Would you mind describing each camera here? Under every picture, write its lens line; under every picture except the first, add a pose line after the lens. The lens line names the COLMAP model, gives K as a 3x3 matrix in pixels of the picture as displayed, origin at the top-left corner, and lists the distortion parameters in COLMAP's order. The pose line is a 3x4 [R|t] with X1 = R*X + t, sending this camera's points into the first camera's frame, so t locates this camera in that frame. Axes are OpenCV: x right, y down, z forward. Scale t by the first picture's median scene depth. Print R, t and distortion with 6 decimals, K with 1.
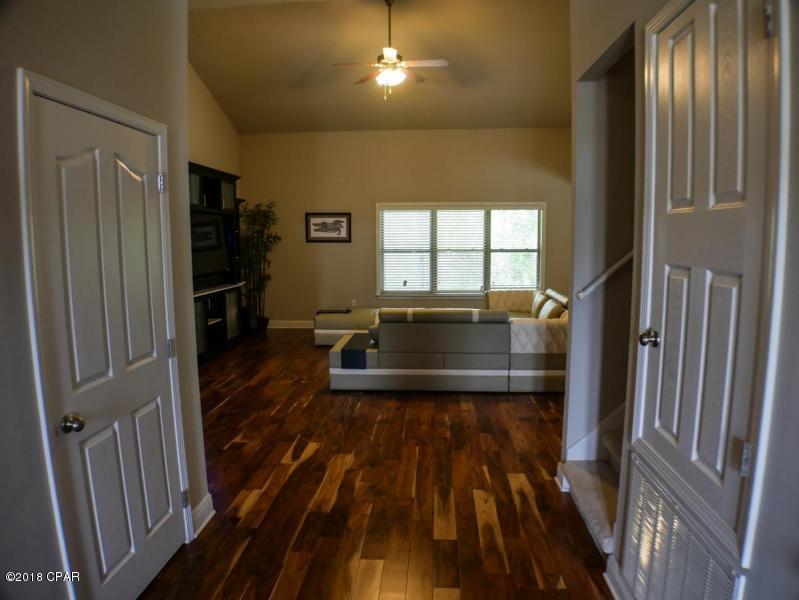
lens RADIAL K [[526.8, 0, 399.5], [0, 526.8, 300.0], [0, 0, 1]] dist [-0.138126, 0.027605]
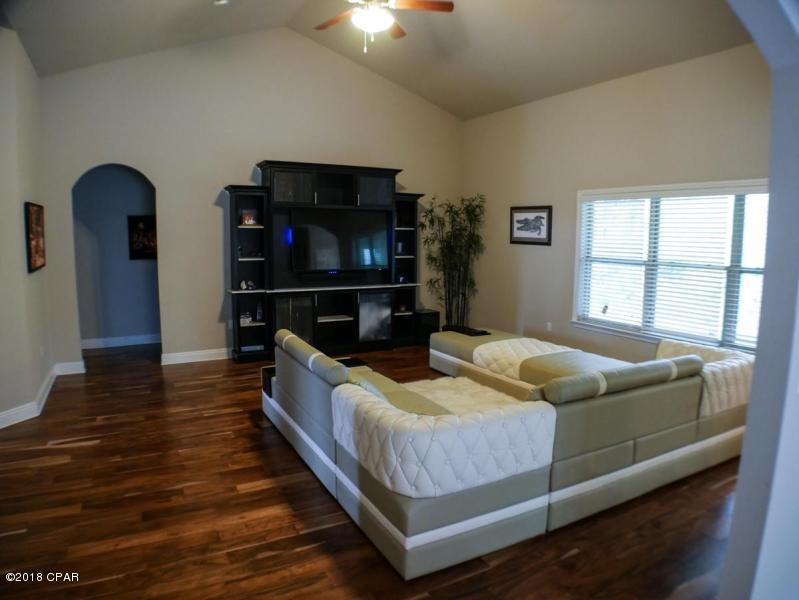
lens RADIAL K [[526.8, 0, 399.5], [0, 526.8, 300.0], [0, 0, 1]] dist [-0.138126, 0.027605]
pose [[0.536609, 0.114387, -0.836042, 0.418528], [-0.111488, 0.991695, 0.064125, -0.056710], [0.836434, 0.058799, 0.544905, 0.425726]]
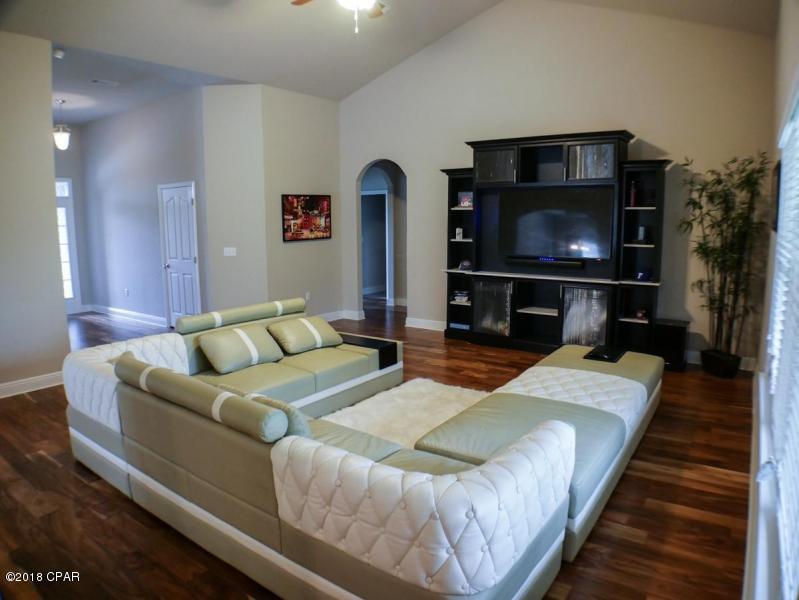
lens RADIAL K [[526.8, 0, 399.5], [0, 526.8, 300.0], [0, 0, 1]] dist [-0.138126, 0.027605]
pose [[-0.519132, 0.143886, -0.842495, 0.388053], [-0.090068, 0.971029, 0.221336, -0.117951], [0.849935, 0.190784, -0.491133, 0.950010]]
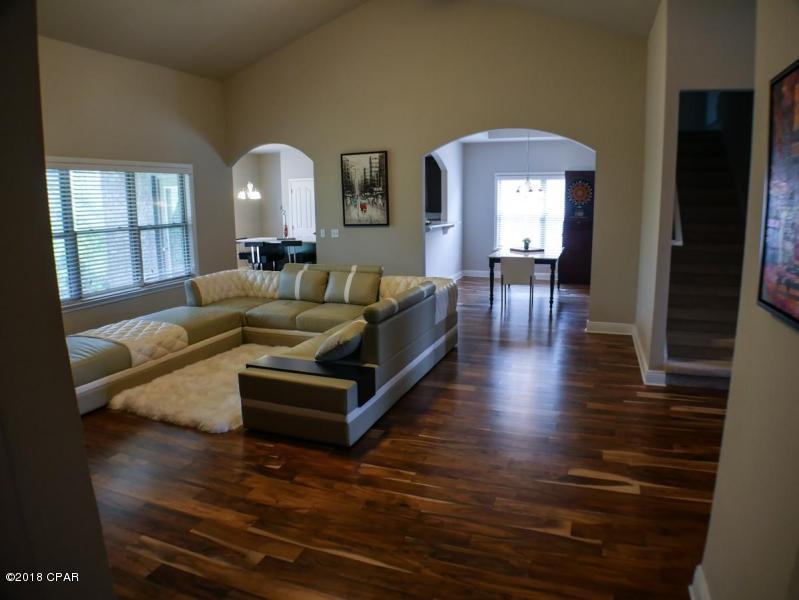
lens RADIAL K [[526.8, 0, 399.5], [0, 526.8, 300.0], [0, 0, 1]] dist [-0.138126, 0.027605]
pose [[0.284898, -0.172209, 0.942962, -0.409389], [0.123122, 0.982155, 0.142168, -0.051875], [-0.950618, 0.075596, 0.301017, 0.446479]]
